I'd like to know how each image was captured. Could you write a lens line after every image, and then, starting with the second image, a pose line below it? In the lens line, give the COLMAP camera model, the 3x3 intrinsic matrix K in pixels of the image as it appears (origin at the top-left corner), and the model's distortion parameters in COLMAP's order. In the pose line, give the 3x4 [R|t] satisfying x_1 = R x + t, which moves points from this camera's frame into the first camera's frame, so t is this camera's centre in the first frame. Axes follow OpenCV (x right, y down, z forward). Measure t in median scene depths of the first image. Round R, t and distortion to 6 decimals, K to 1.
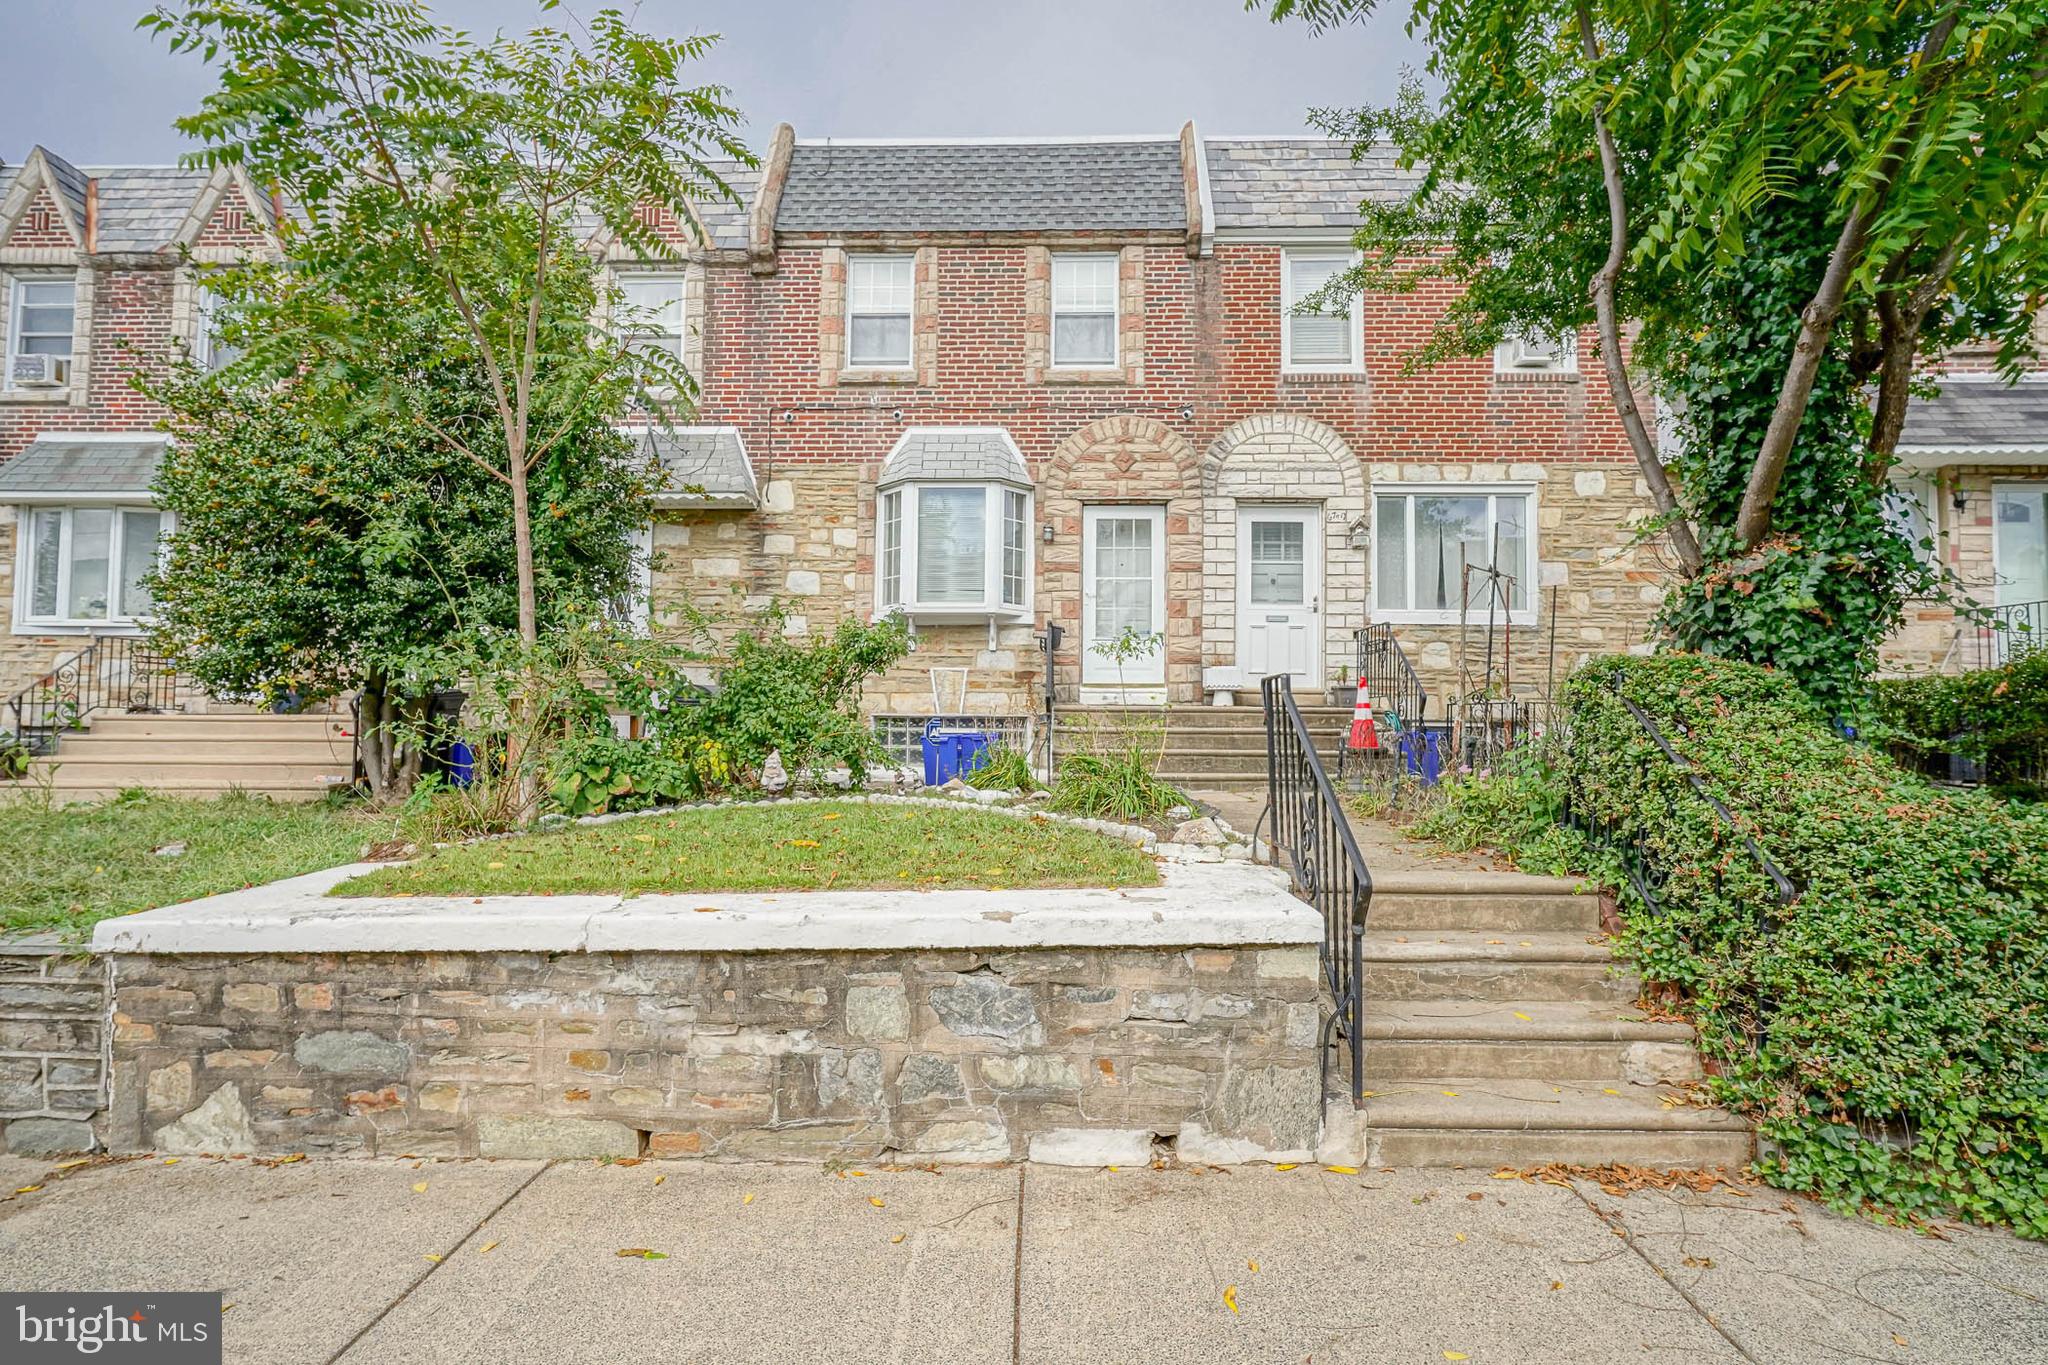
lens RADIAL K [[1048.5, 0, 1024.0], [0, 1048.5, 682.5], [0, 0, 1]] dist [-0.006673, 0.002374]
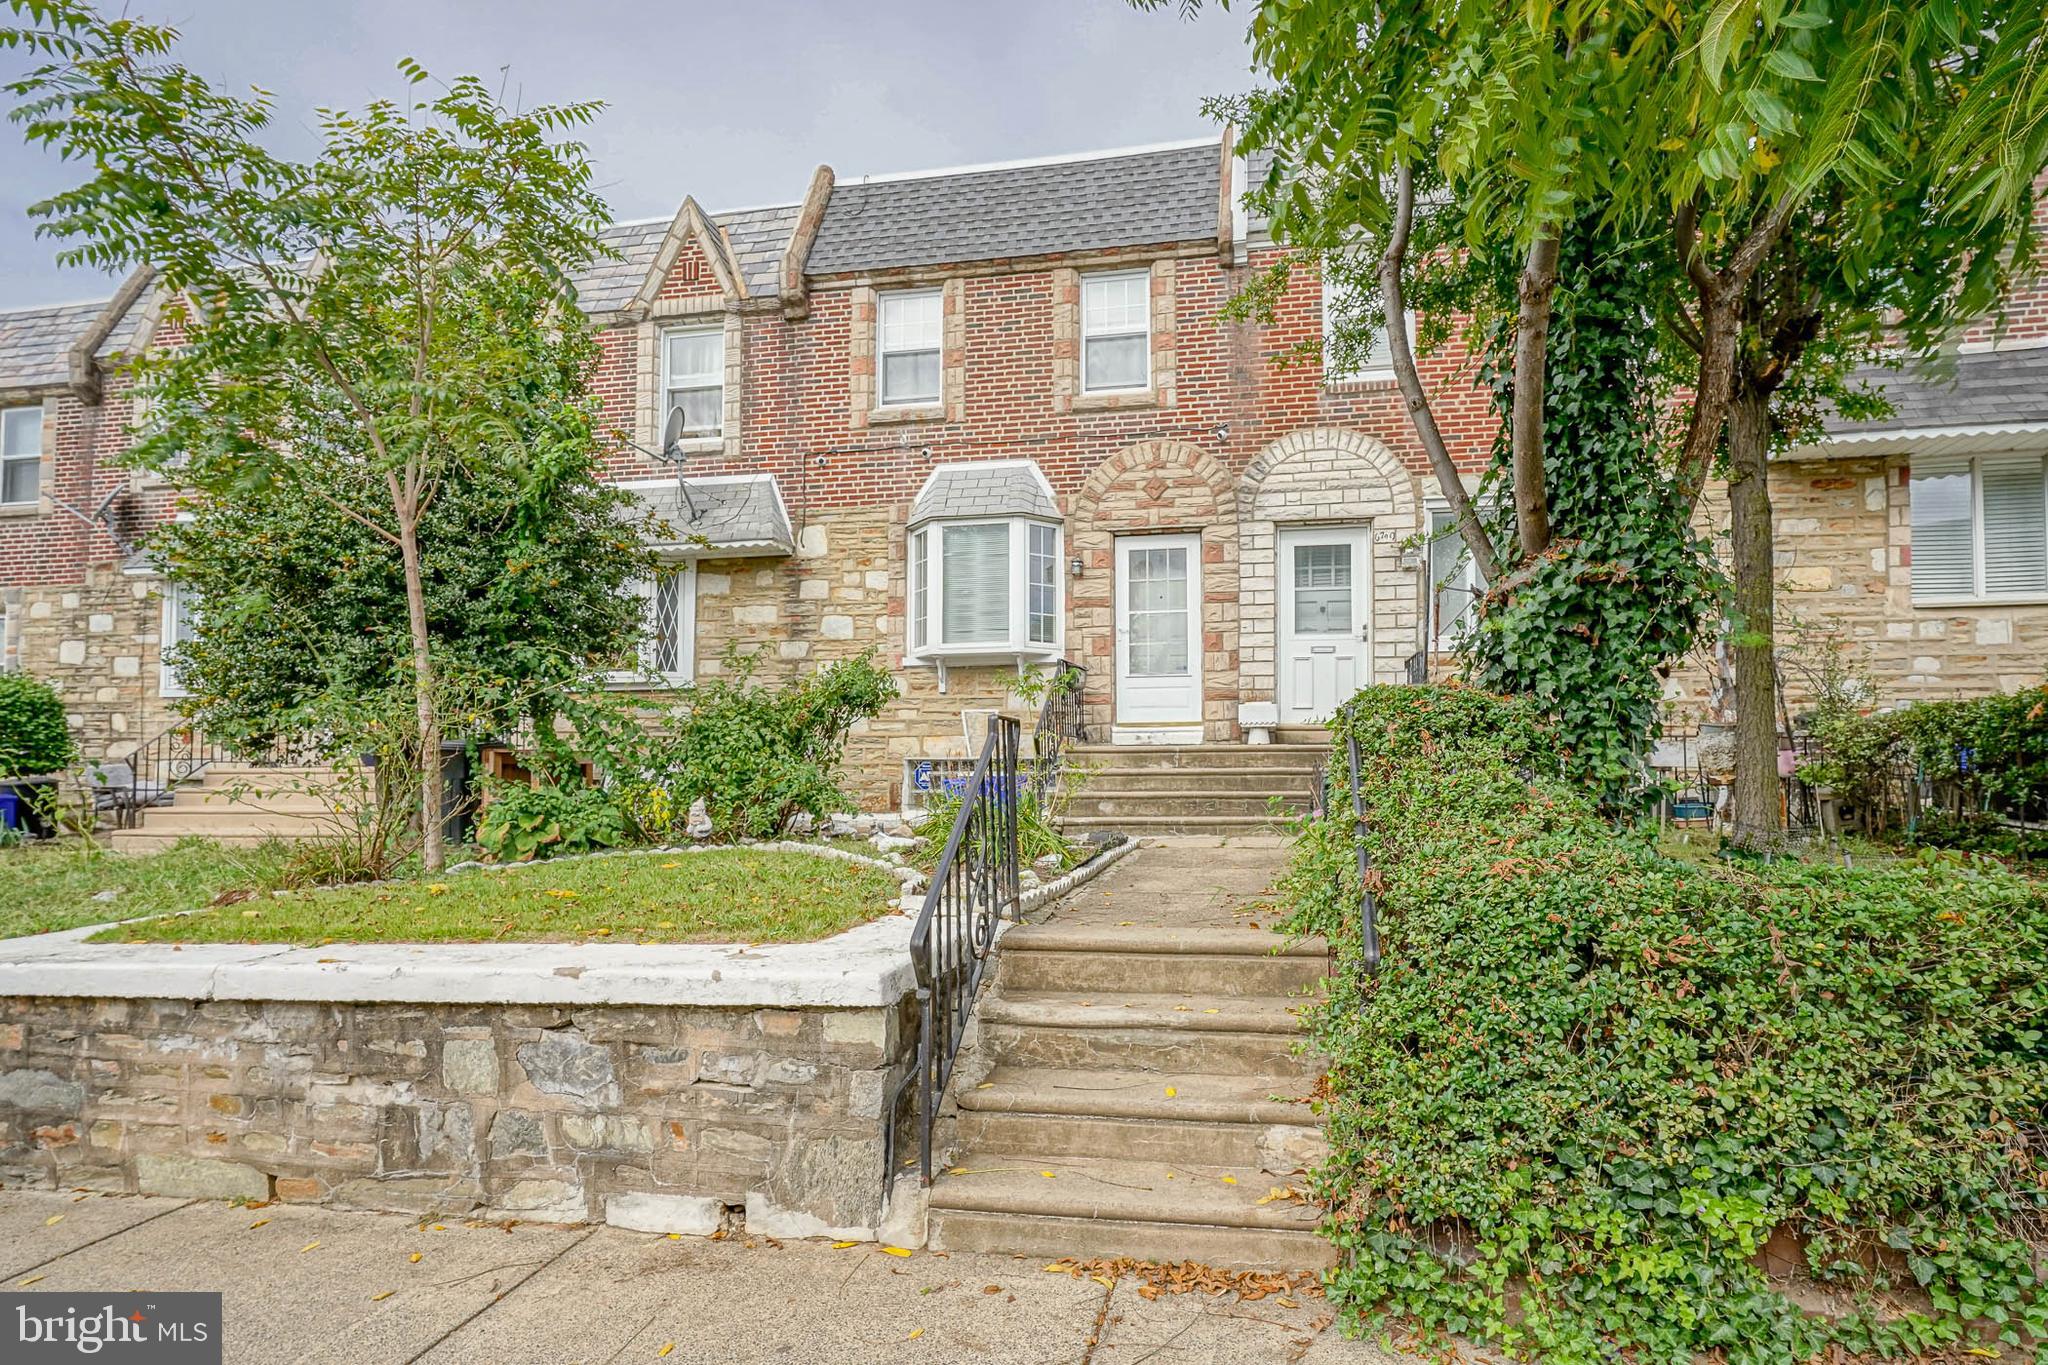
lens RADIAL K [[1076.6, 0, 1024.1], [0, 1076.6, 730.2], [0, 0, 1]] dist [-0.005495, 0.001474]
pose [[0.988510, -0.018278, -0.150048, 0.121888], [0.019360, 0.999796, 0.005753, 0.000053], [0.149912, -0.008592, 0.988662, 0.016809]]
